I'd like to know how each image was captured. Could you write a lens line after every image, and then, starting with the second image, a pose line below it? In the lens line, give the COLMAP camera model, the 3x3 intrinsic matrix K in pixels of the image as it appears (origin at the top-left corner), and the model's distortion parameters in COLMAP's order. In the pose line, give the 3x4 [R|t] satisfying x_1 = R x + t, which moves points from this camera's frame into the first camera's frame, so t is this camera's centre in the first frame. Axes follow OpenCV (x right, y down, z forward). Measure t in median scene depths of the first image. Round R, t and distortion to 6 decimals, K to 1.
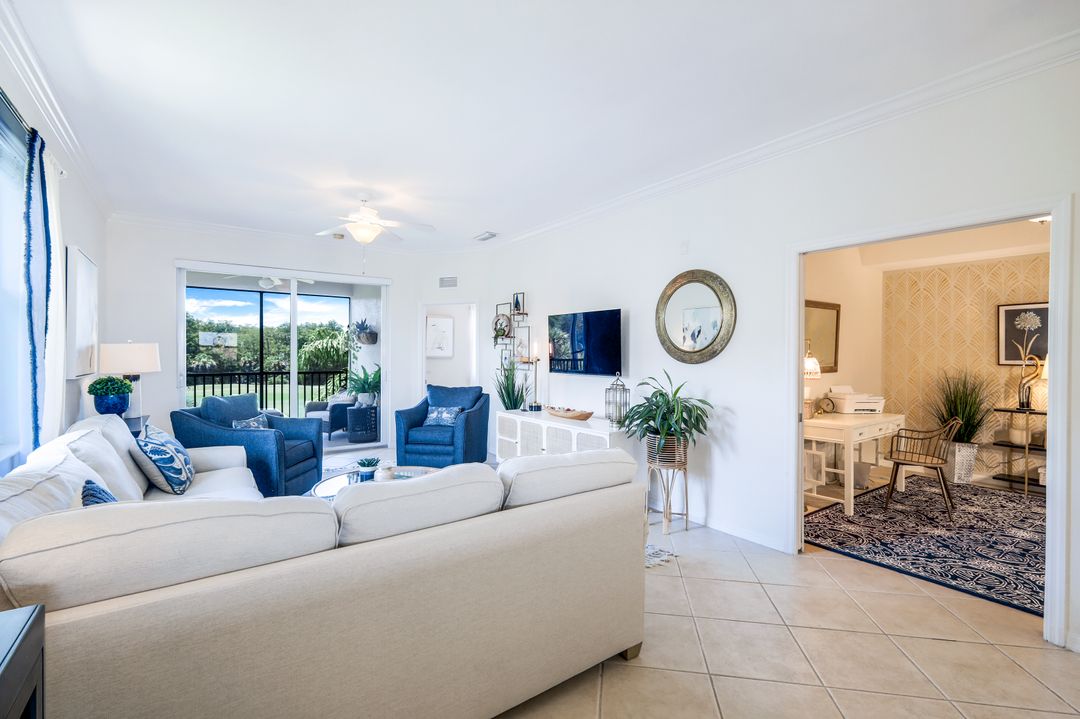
lens RADIAL K [[476.1, 0, 539.5], [0, 476.1, 356.4], [0, 0, 1]] dist [-0.004972, -0.000408]
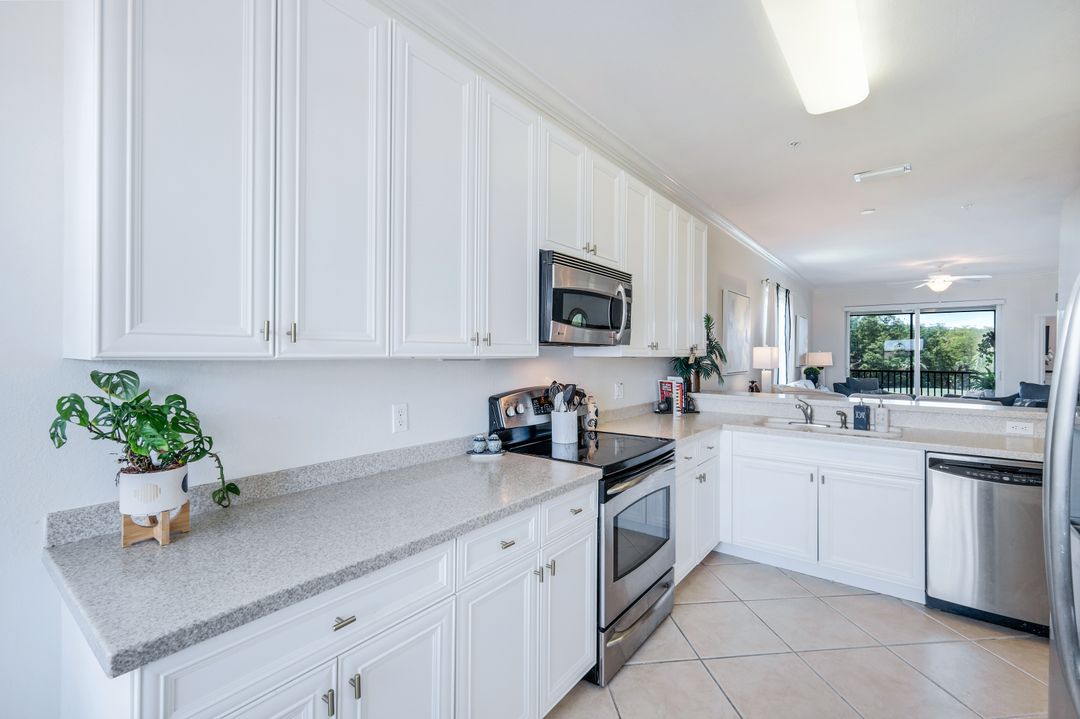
lens RADIAL K [[476.1, 0, 543.0], [0, 476.1, 357.1], [0, 0, 1]] dist [-0.004972, -0.000408]
pose [[0.276395, 0.005480, -0.961028, 0.896186], [-0.011111, 0.999935, 0.002506, 0.003683], [0.960980, 0.009985, 0.276438, -0.841134]]
